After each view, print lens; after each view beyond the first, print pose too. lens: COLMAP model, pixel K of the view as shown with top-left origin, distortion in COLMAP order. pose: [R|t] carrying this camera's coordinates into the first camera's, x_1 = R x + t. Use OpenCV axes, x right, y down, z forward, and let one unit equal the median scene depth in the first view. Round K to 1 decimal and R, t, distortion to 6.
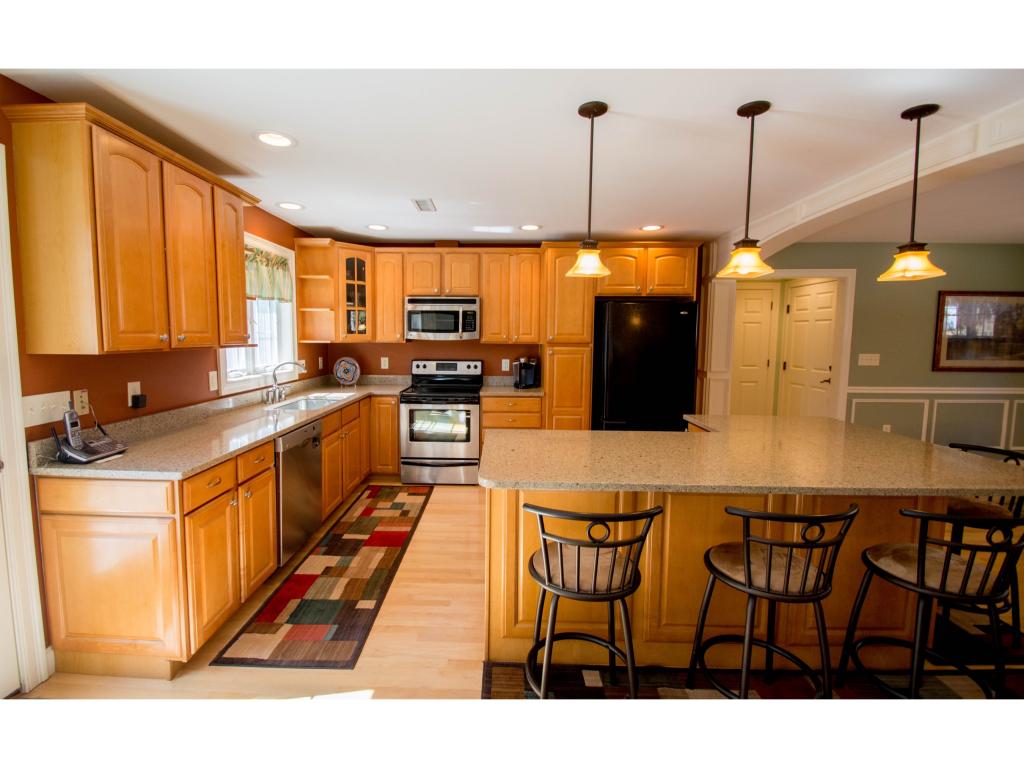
lens RADIAL K [[454.4, 0, 491.0], [0, 454.4, 374.4], [0, 0, 1]] dist [-0.001842, -0.004479]
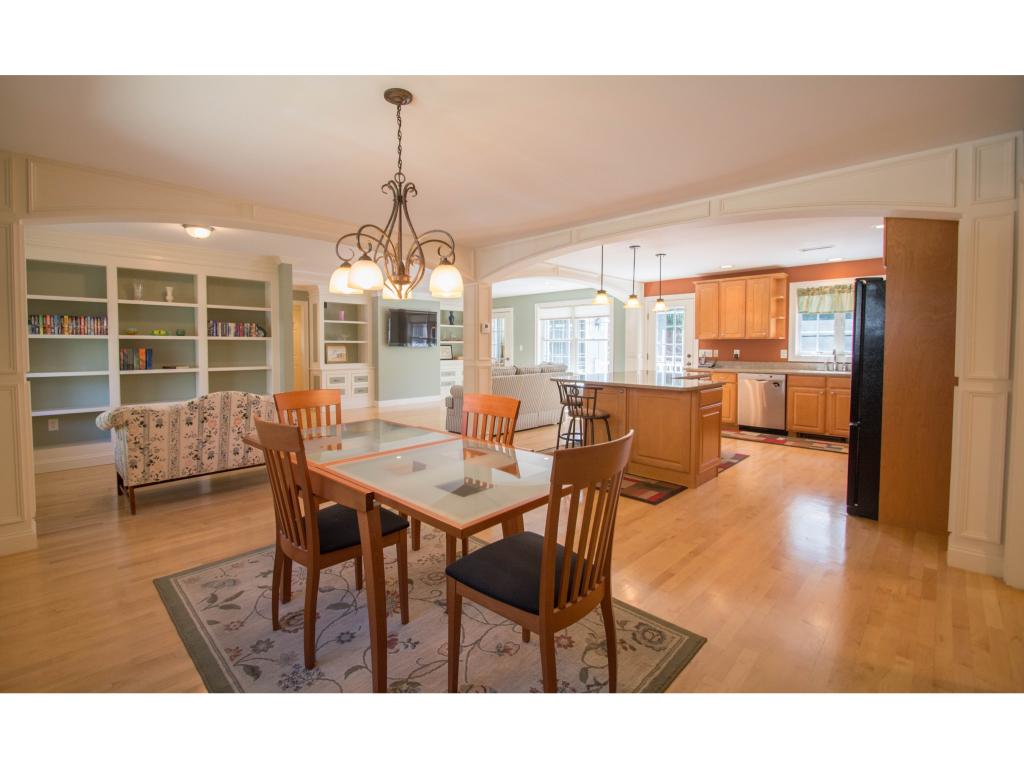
lens RADIAL K [[454.4, 0, 489.9], [0, 454.4, 369.1], [0, 0, 1]] dist [-0.001842, -0.004479]
pose [[-0.687467, 0.033264, -0.725453, 1.394790], [-0.065127, 0.992101, 0.107207, -0.039820], [0.723289, 0.120948, -0.679871, 1.007653]]
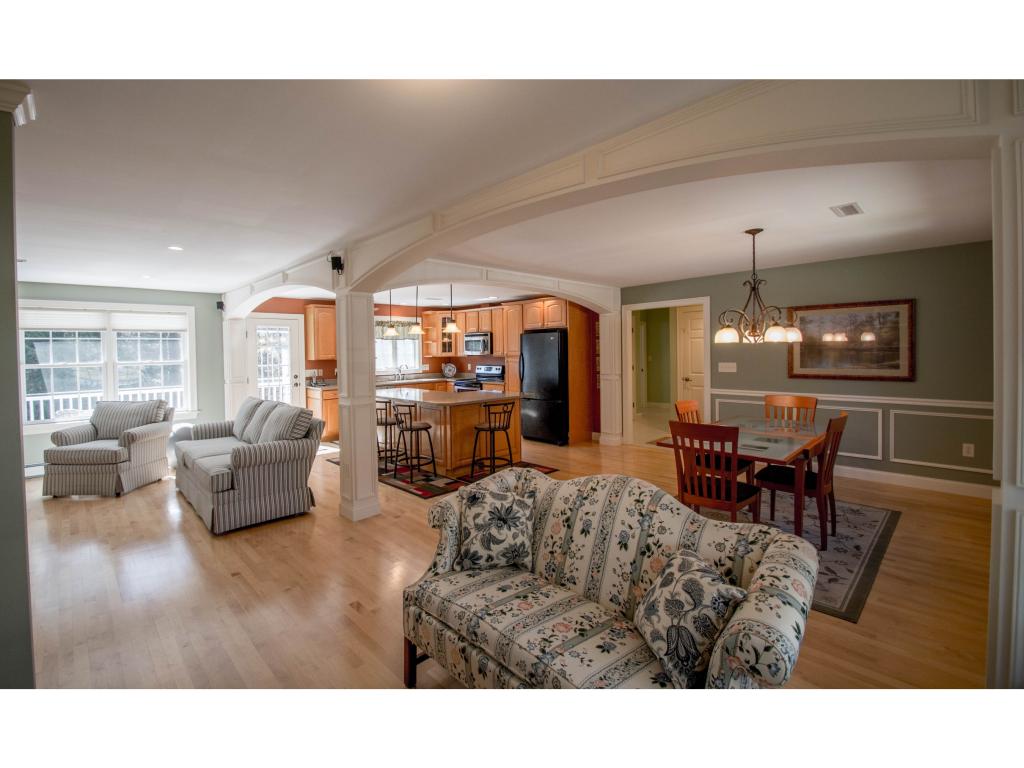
lens RADIAL K [[454.4, 0, 495.6], [0, 454.4, 358.4], [0, 0, 1]] dist [-0.001842, -0.004479]
pose [[0.711241, -0.003996, -0.702937, 1.359915], [-0.040151, 0.998120, -0.046300, 0.027696], [0.701800, 0.061155, 0.709744, -0.342545]]
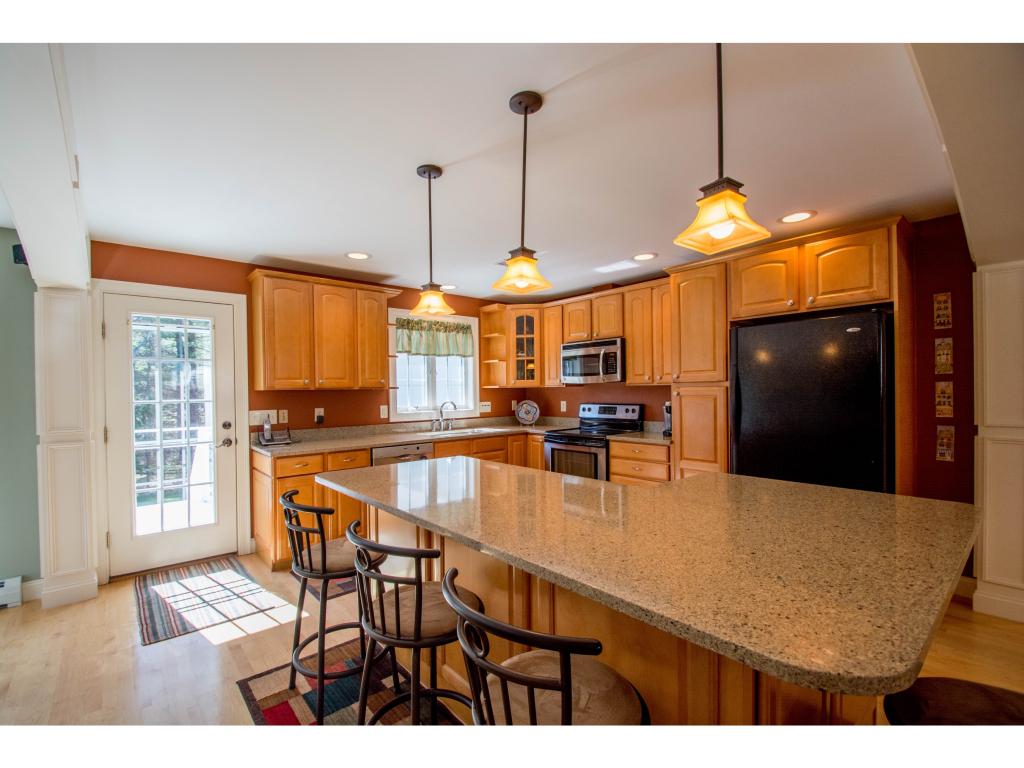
lens RADIAL K [[454.4, 0, 495.1], [0, 454.4, 394.1], [0, 0, 1]] dist [-0.001842, -0.004479]
pose [[0.665523, -0.010569, -0.746303, 0.522772], [-0.045602, 0.997456, -0.054791, 0.014364], [0.744983, 0.070498, 0.663348, 0.175082]]
